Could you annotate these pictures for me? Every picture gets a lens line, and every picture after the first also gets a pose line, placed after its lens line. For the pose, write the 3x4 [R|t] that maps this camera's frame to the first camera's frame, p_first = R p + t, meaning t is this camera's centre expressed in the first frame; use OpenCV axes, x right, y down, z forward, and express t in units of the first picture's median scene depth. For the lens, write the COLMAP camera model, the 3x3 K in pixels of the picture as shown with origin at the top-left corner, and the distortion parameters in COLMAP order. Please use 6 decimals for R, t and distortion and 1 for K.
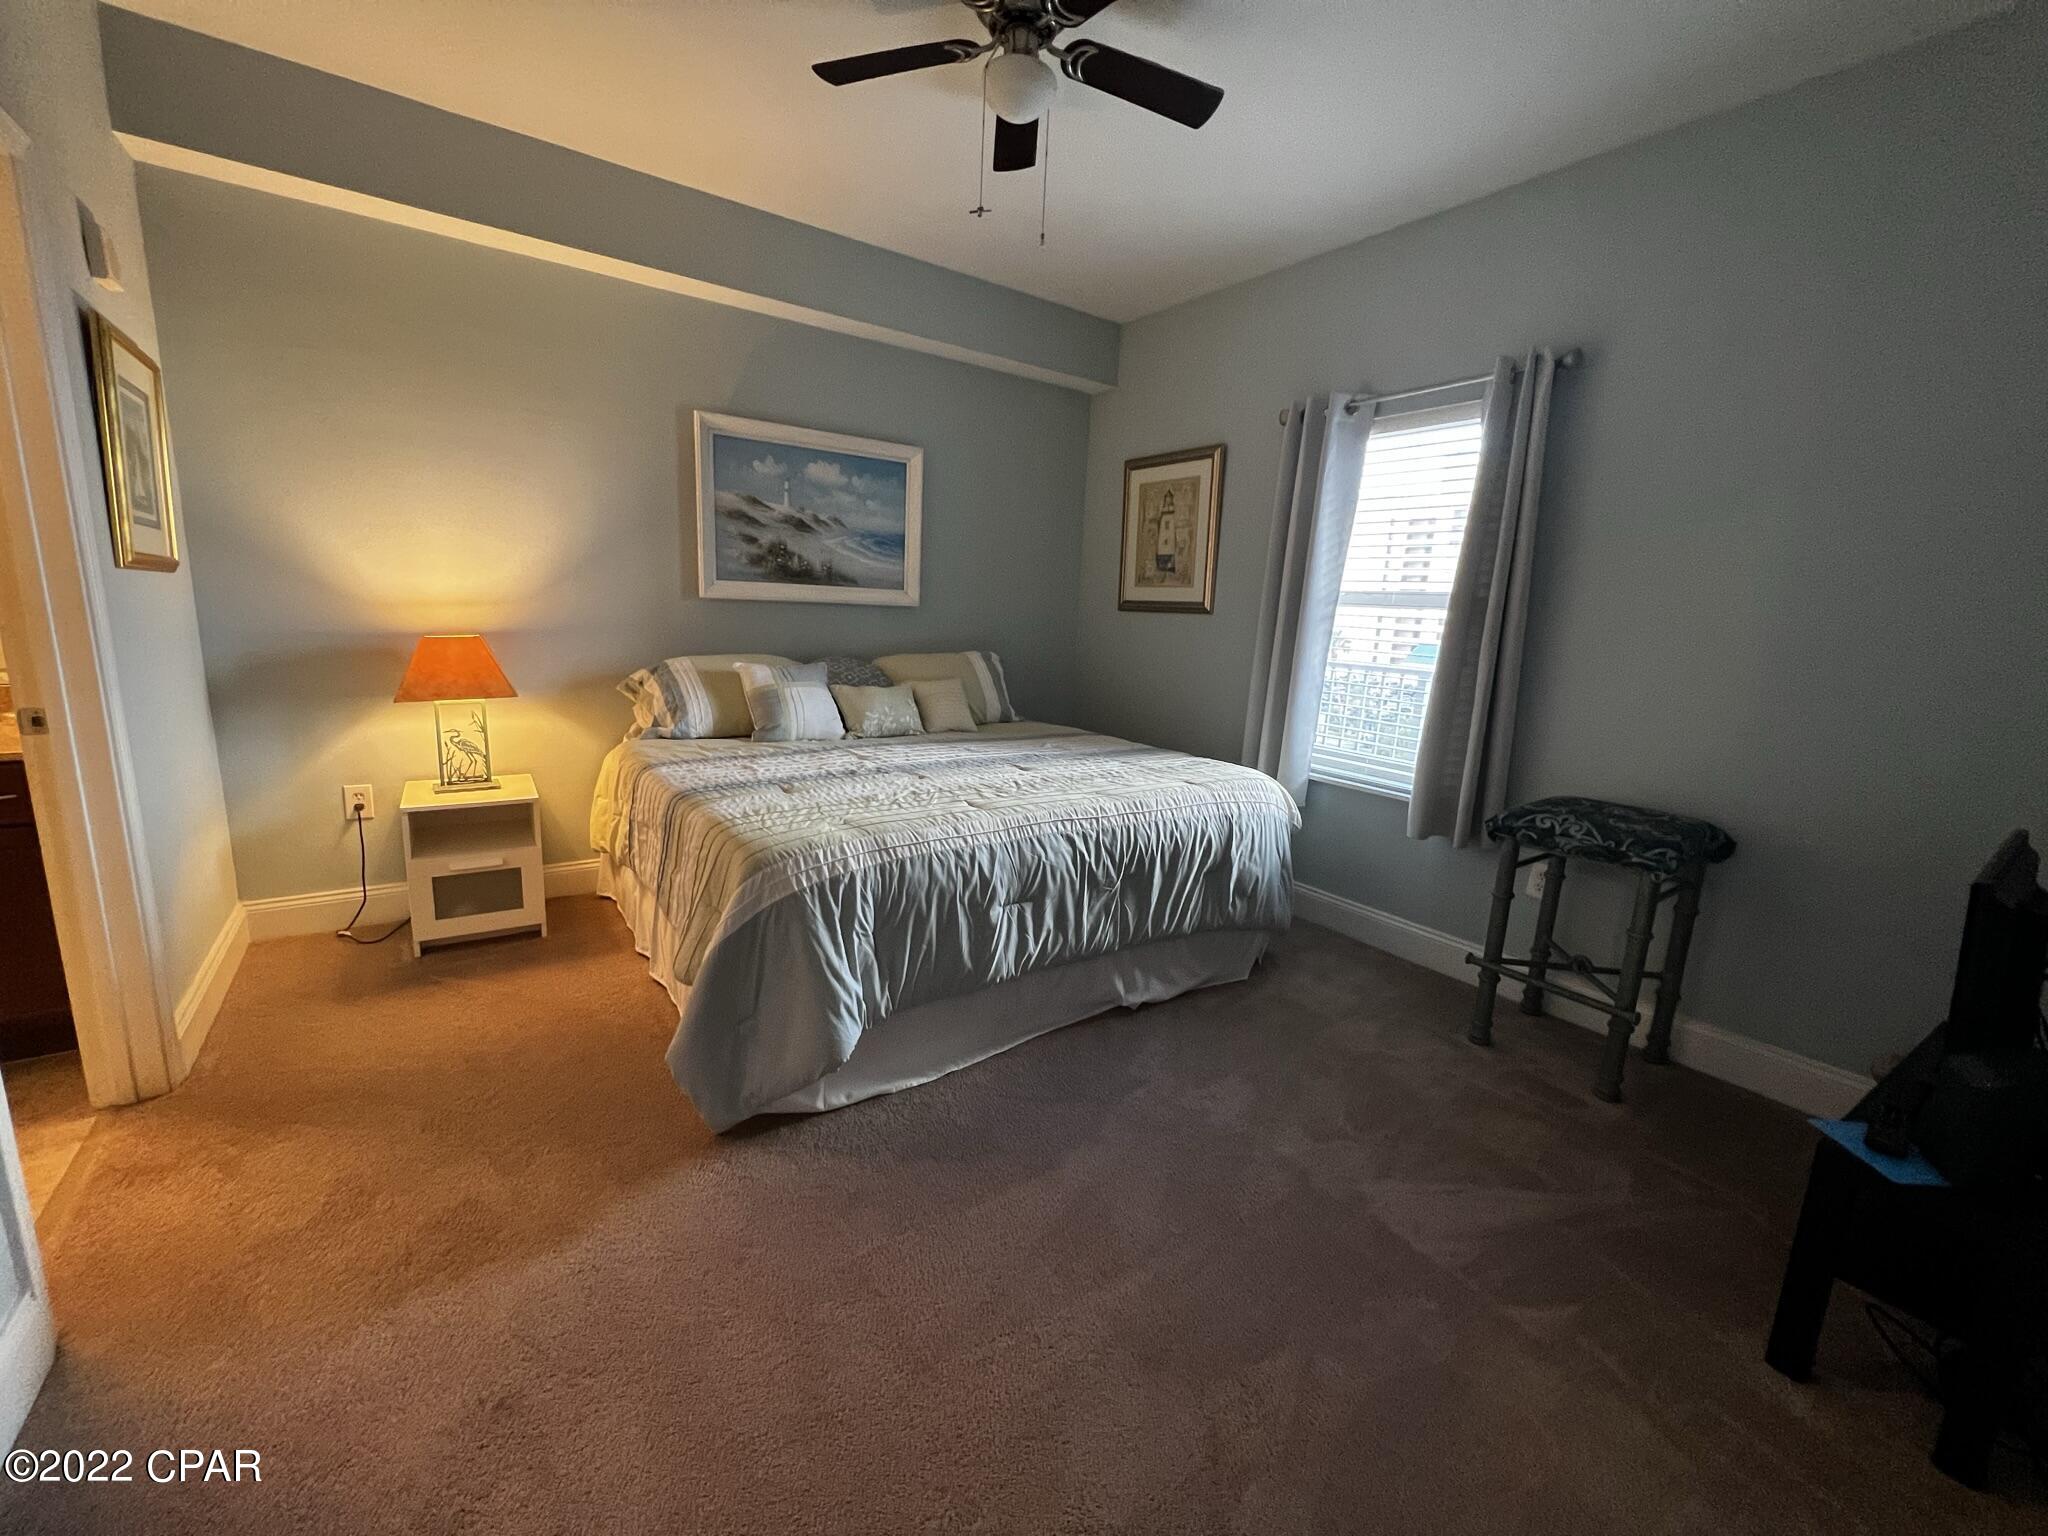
lens RADIAL K [[816.5, 0, 1016.5], [0, 816.5, 765.5], [0, 0, 1]] dist [0.002501, 0.000261]
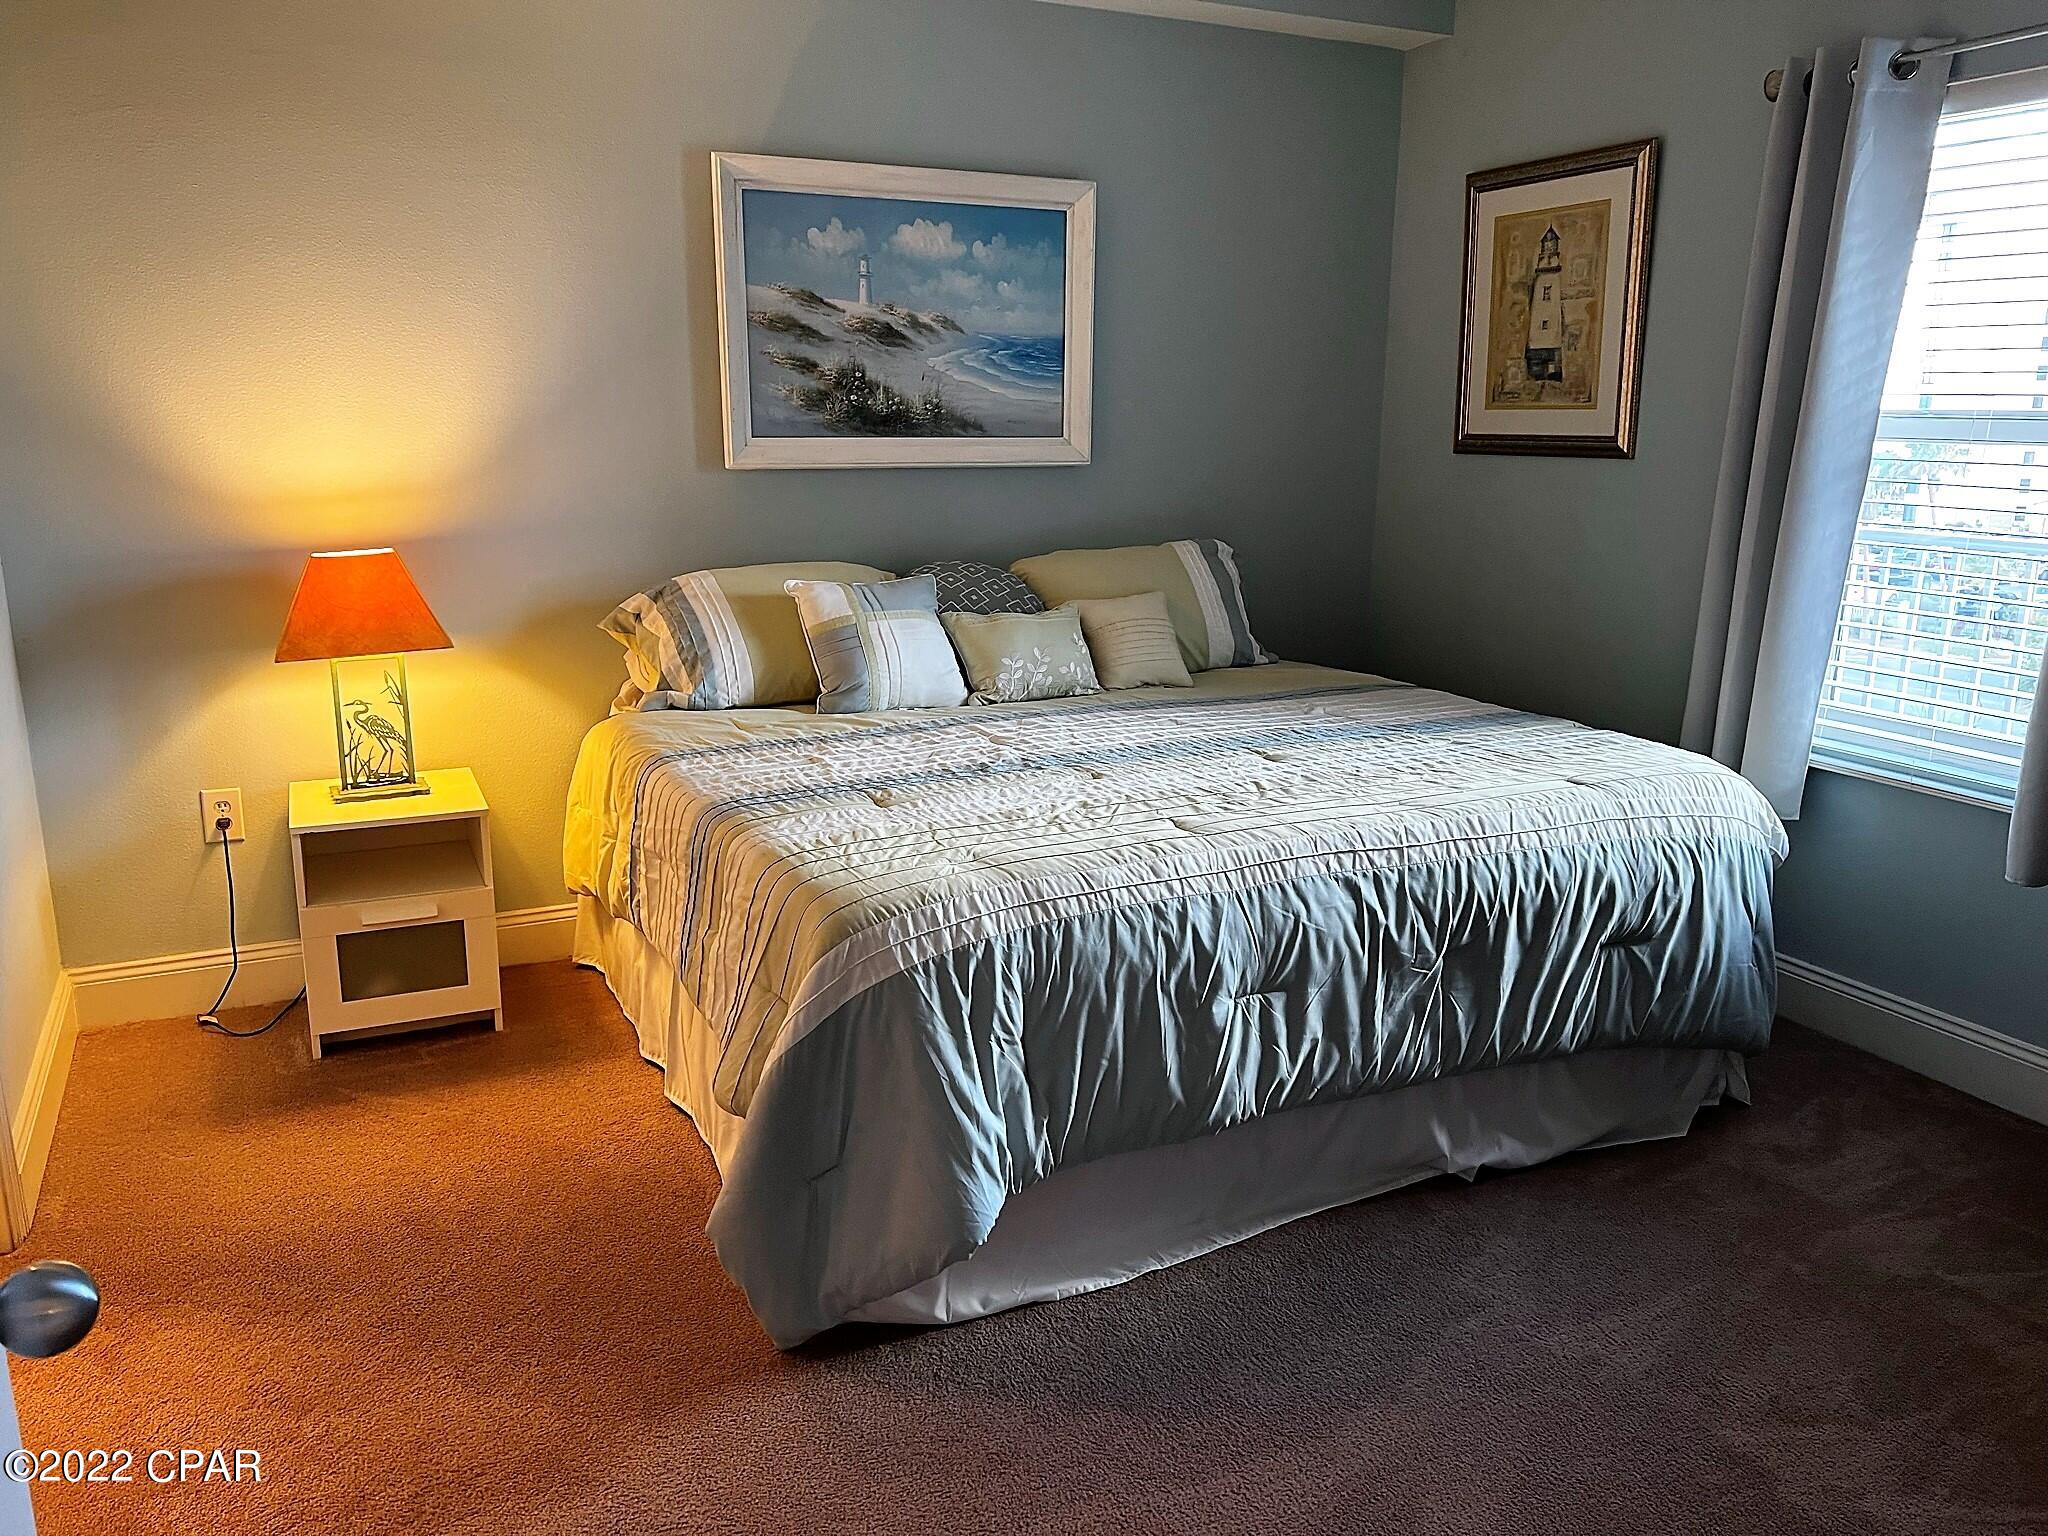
lens RADIAL K [[1540.5, 0, 1032.6], [0, 1540.5, 742.4], [0, 0, 1]] dist [0.086416, -0.102795]
pose [[0.987695, -0.006219, -0.156268, 0.012316], [0.009240, 0.999784, 0.018613, -0.029748], [0.156118, -0.019828, 0.987539, -0.109942]]
